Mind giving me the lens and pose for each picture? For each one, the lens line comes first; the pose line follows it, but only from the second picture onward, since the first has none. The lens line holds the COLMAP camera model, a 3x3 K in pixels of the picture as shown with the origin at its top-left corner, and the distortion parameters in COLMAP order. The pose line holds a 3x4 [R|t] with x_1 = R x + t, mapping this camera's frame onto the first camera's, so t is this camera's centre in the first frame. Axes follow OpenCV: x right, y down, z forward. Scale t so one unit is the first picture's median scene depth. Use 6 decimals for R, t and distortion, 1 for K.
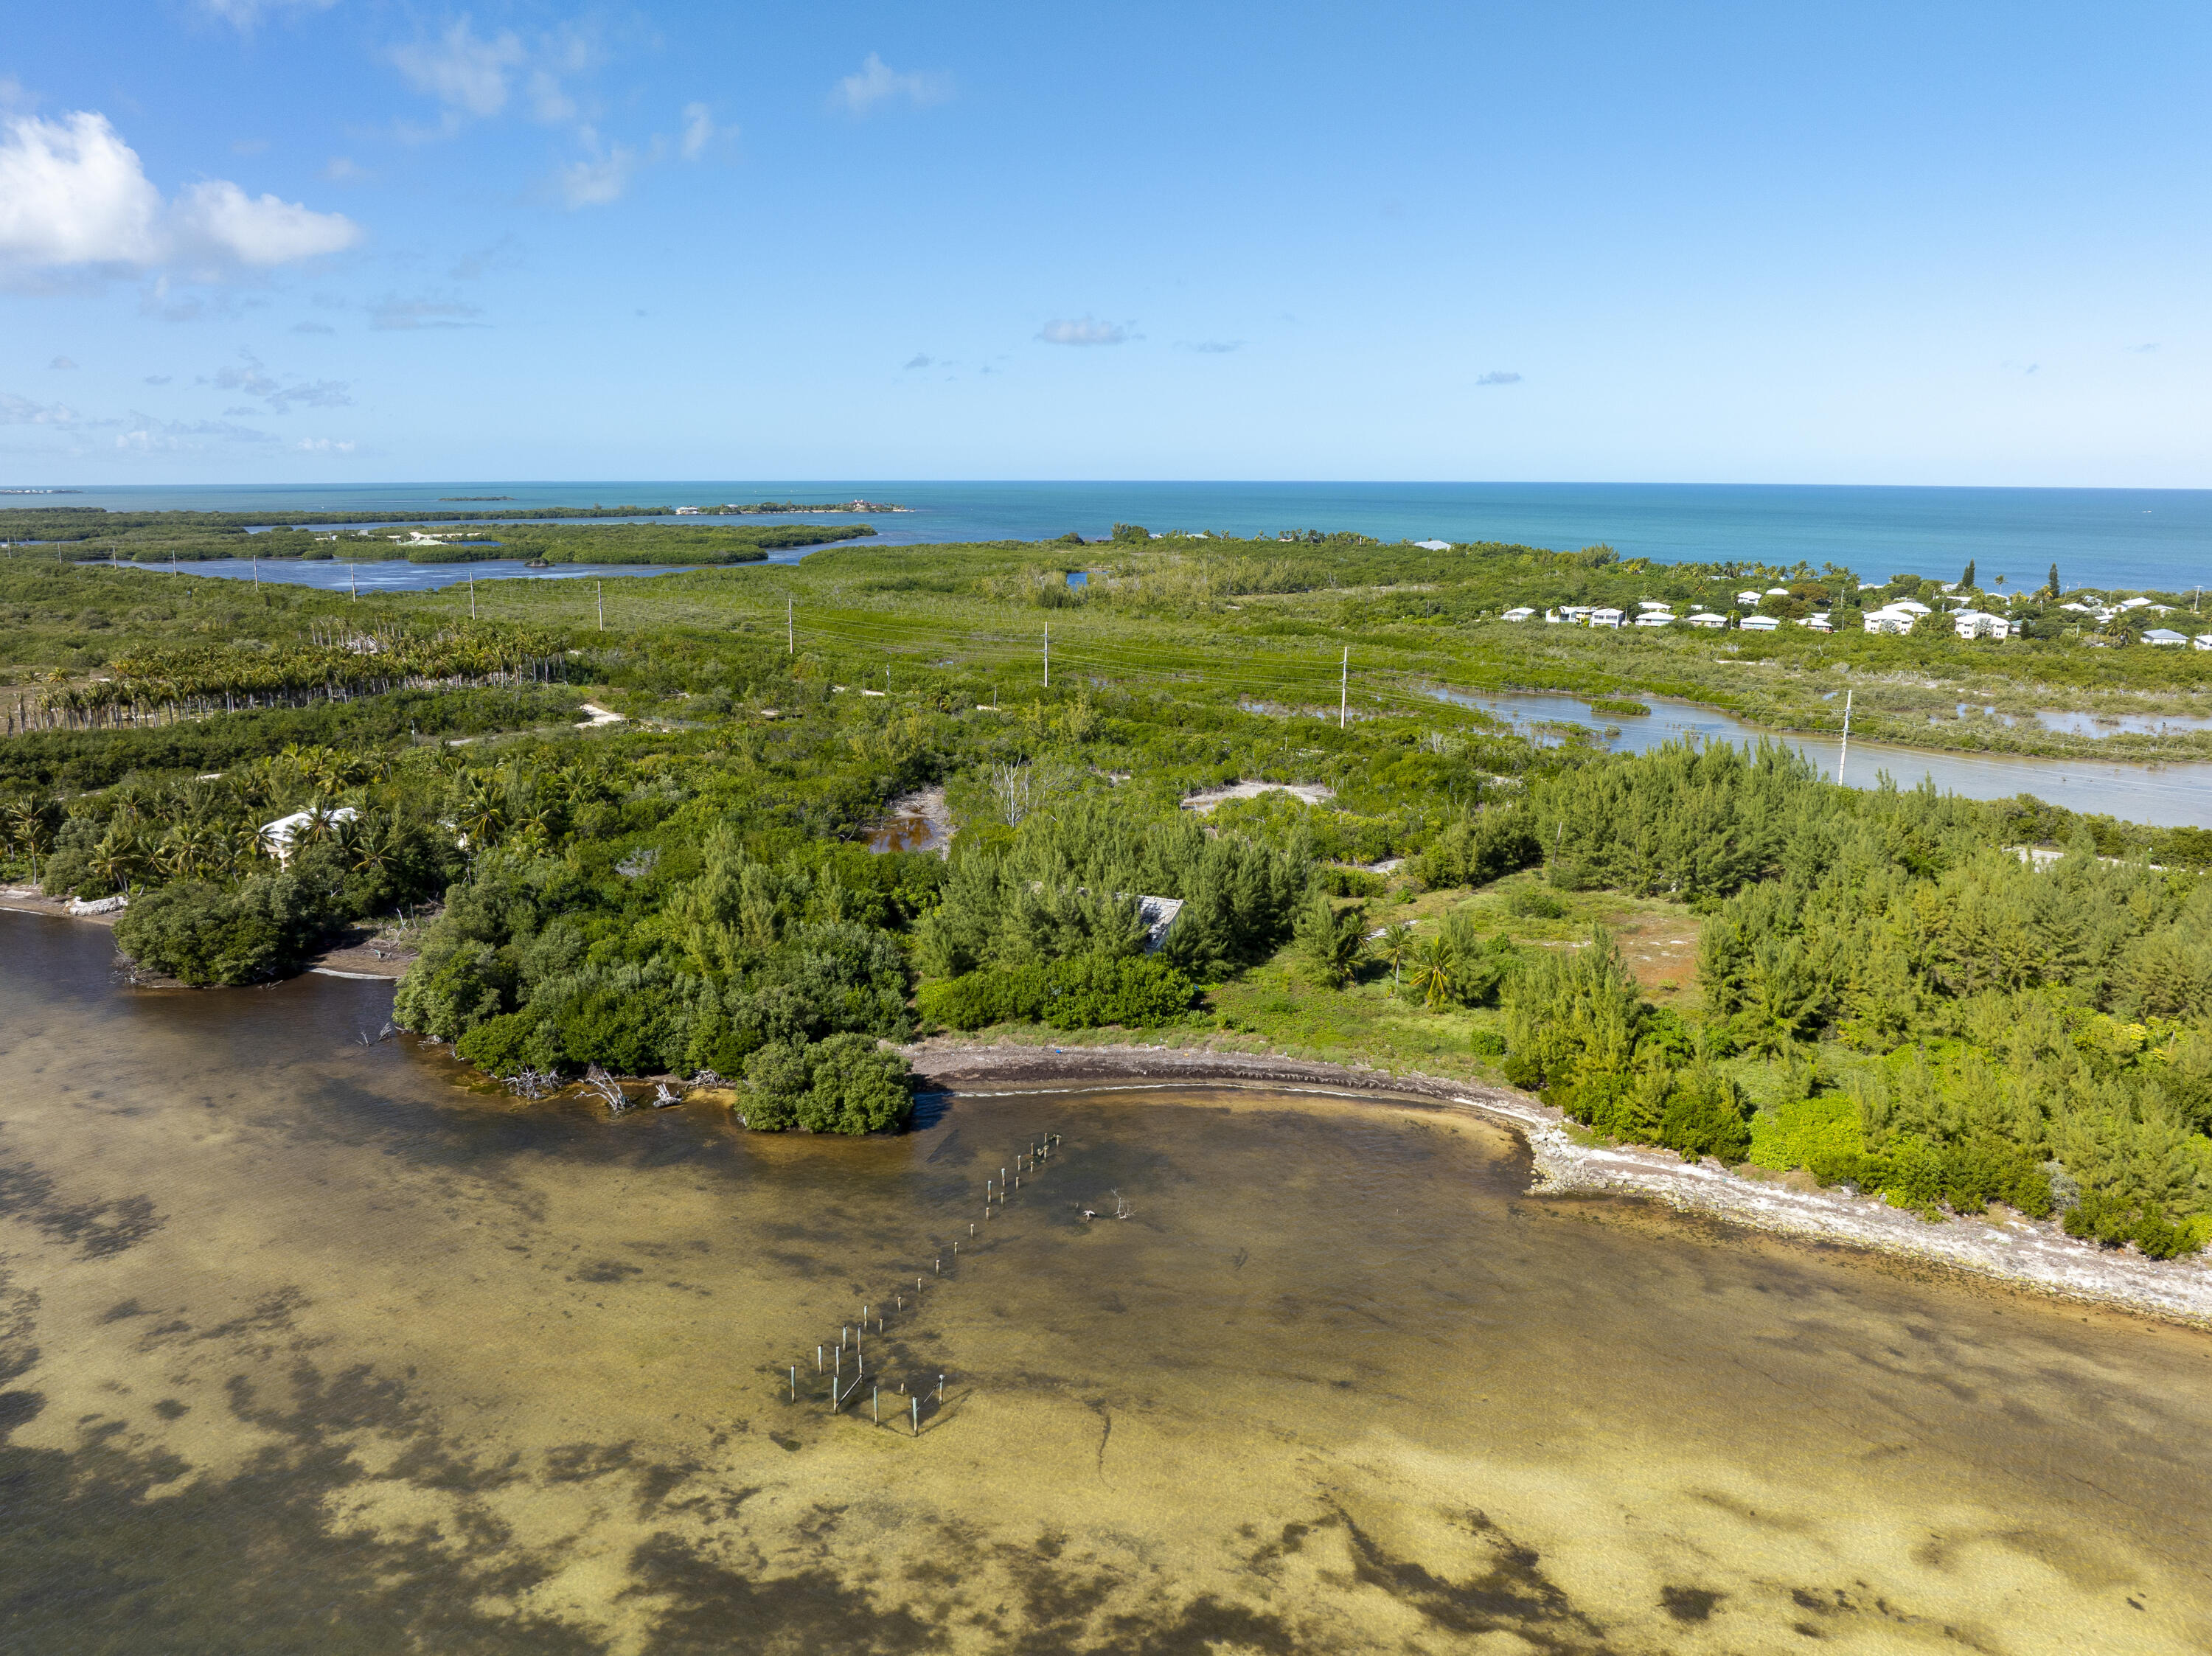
lens RADIAL K [[1569.1, 0, 1106.0], [0, 1569.1, 828.0], [0, 0, 1]] dist [-0.054395, 0.028906]
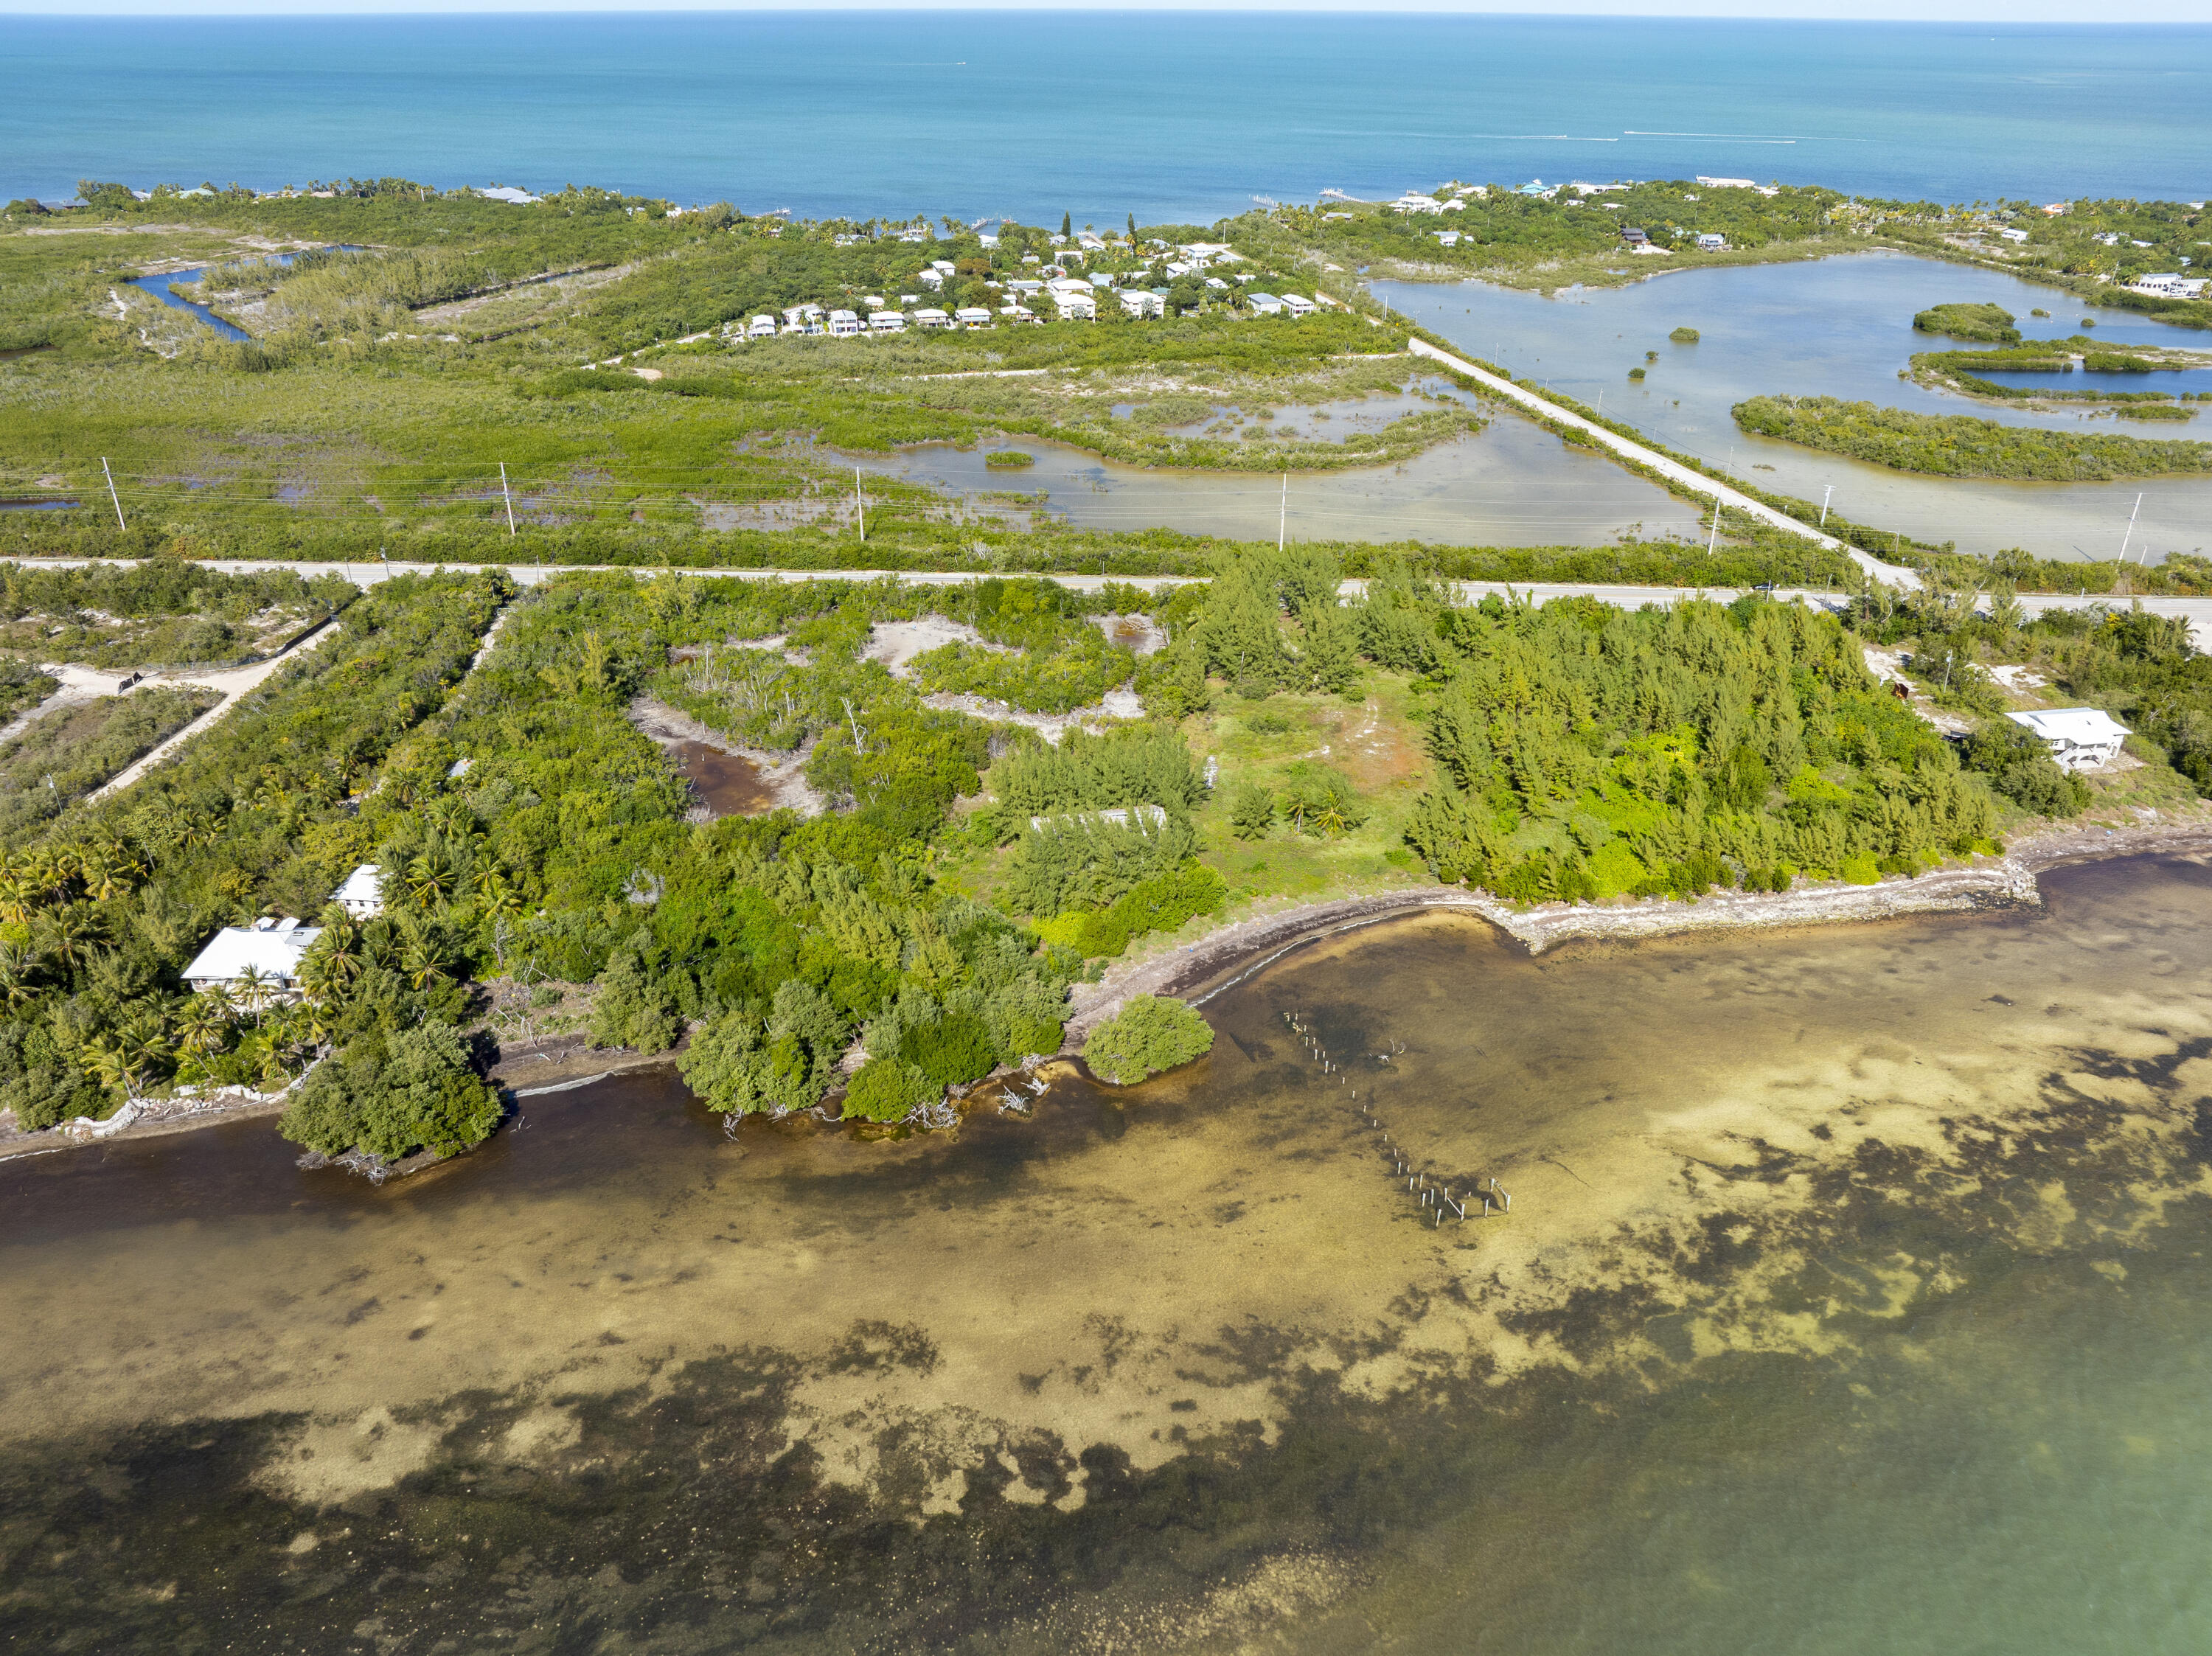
lens RADIAL K [[1569.1, 0, 1106.0], [0, 1569.1, 828.0], [0, 0, 1]] dist [-0.054395, 0.028906]
pose [[0.785108, -0.289807, 0.547373, -1.441958], [0.131159, 0.941525, 0.310368, -0.714174], [-0.605312, -0.171880, 0.777210, -0.087083]]
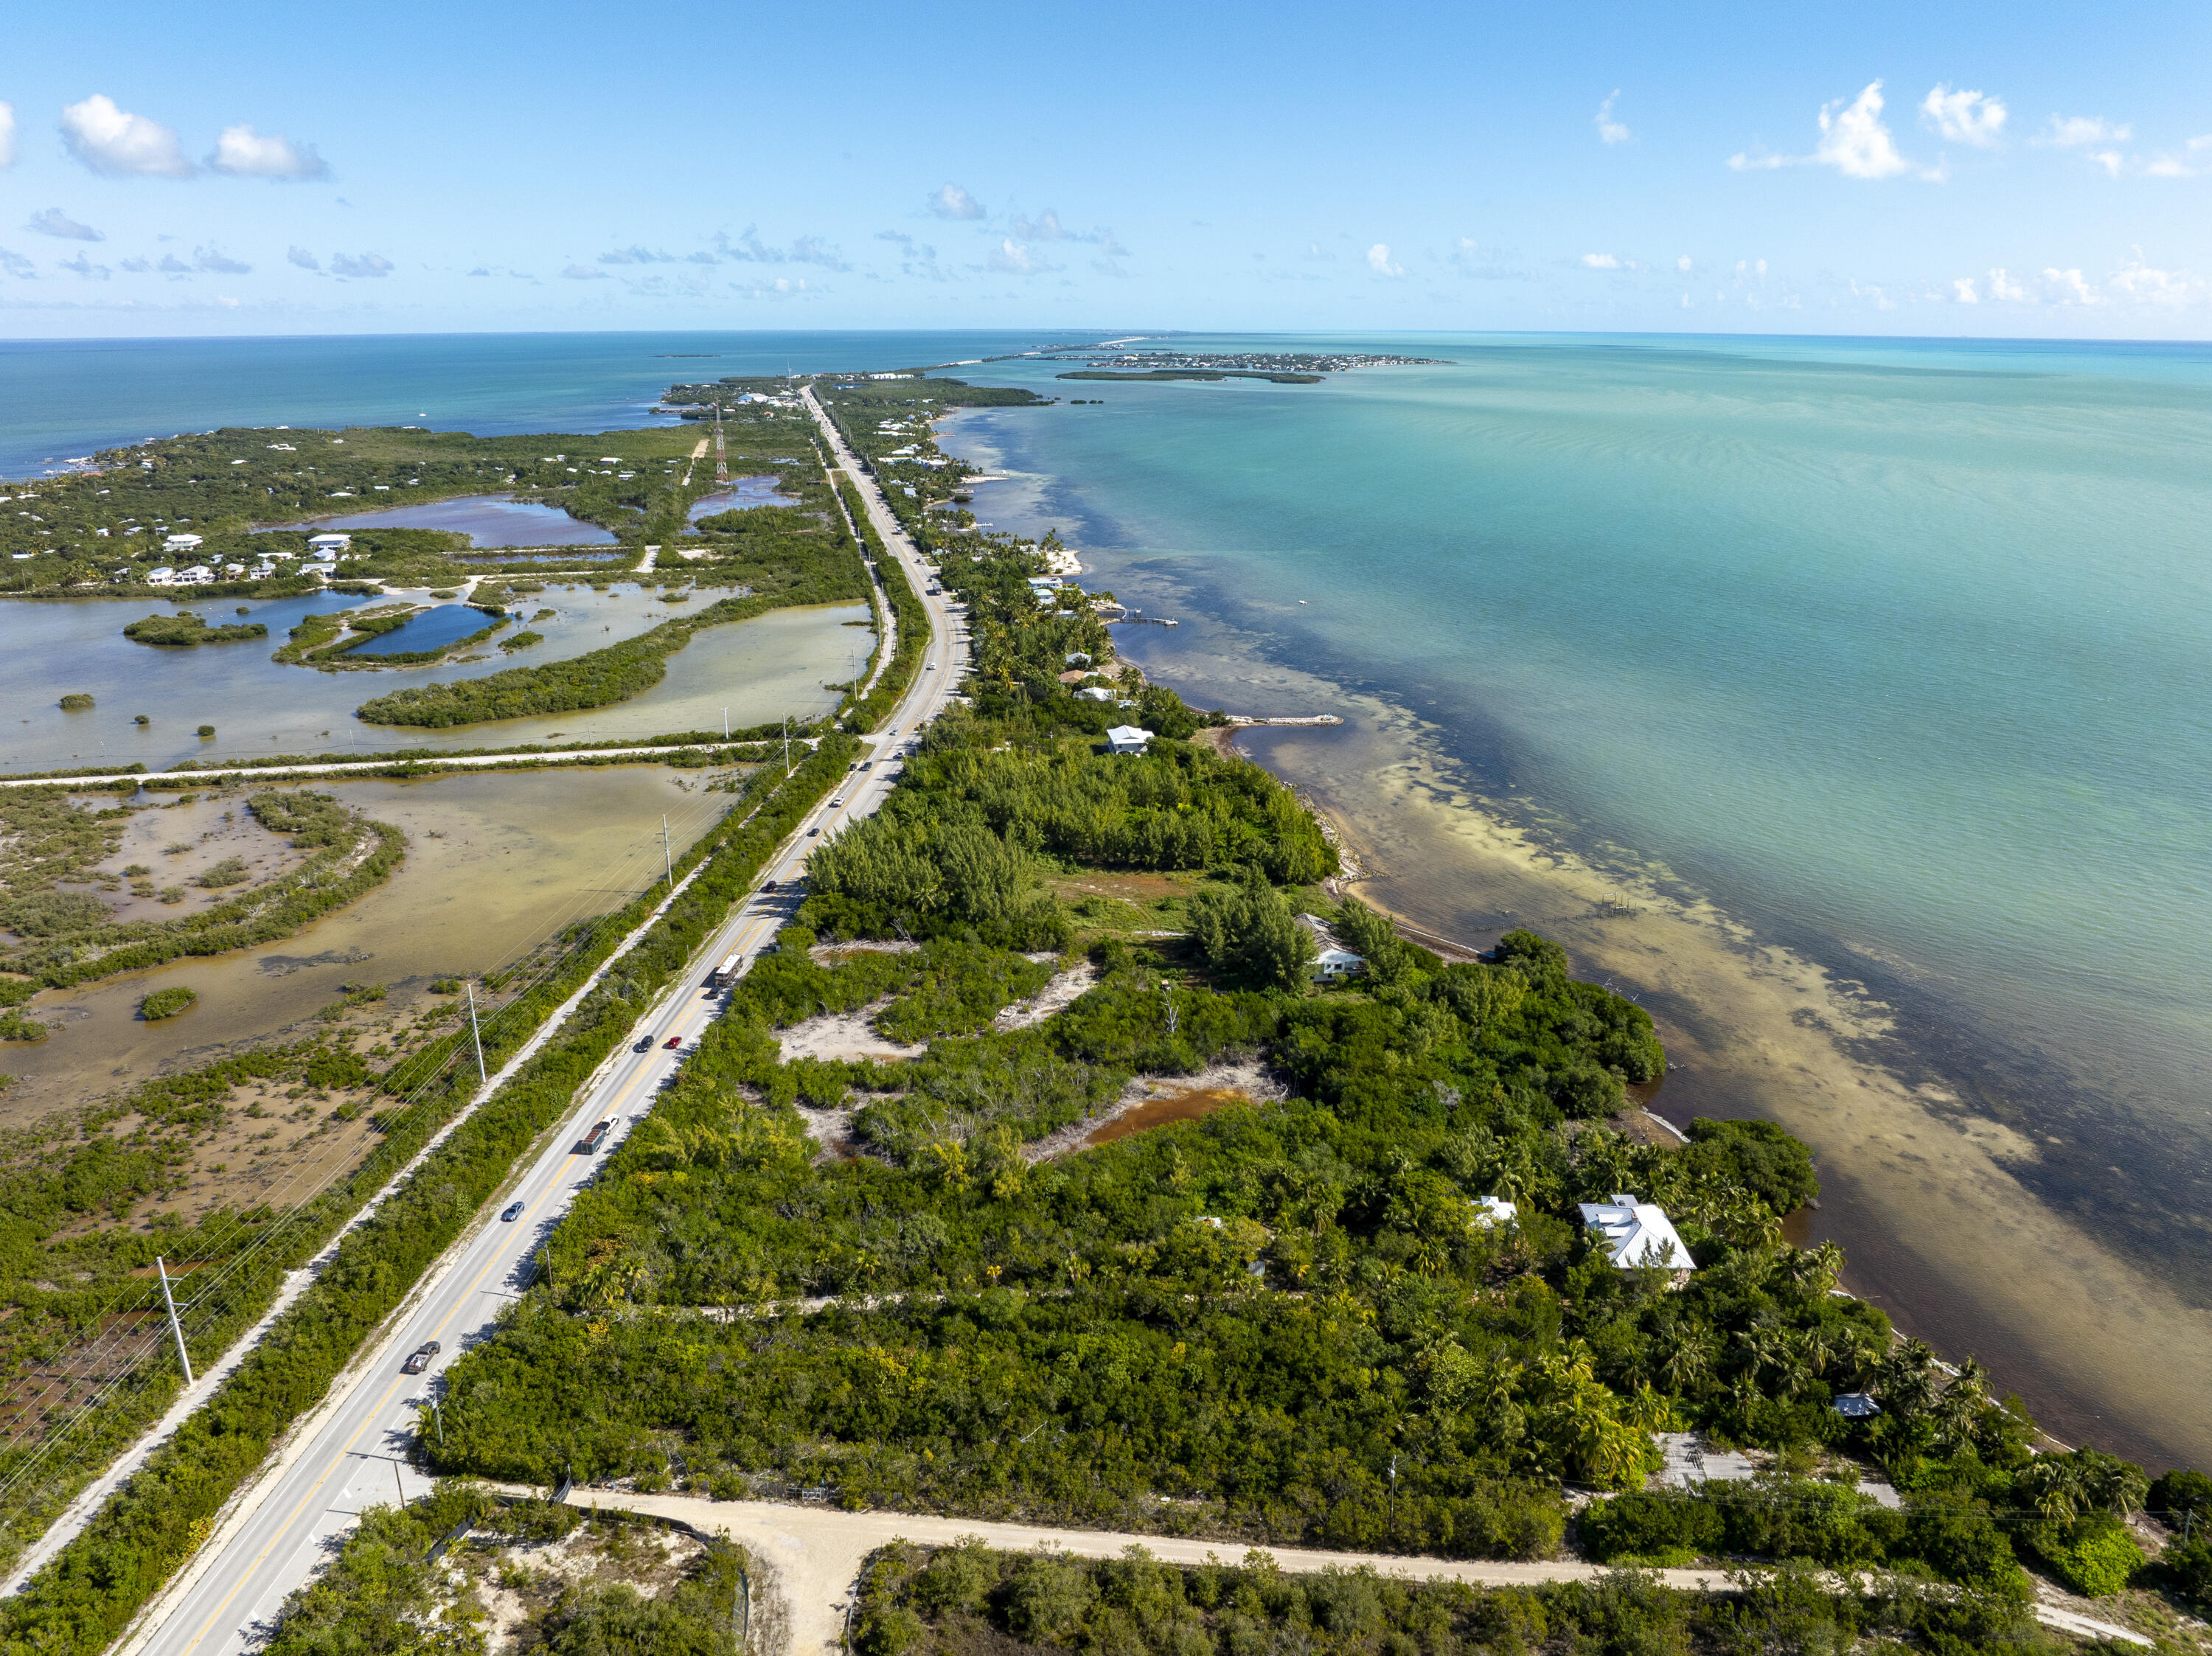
lens RADIAL K [[1569.1, 0, 1106.0], [0, 1569.1, 828.0], [0, 0, 1]] dist [-0.054395, 0.028906]
pose [[-0.595722, -0.250127, 0.763250, -2.460188], [0.174875, 0.887084, 0.427200, -1.798330], [-0.783922, 0.387966, -0.484715, 4.063538]]
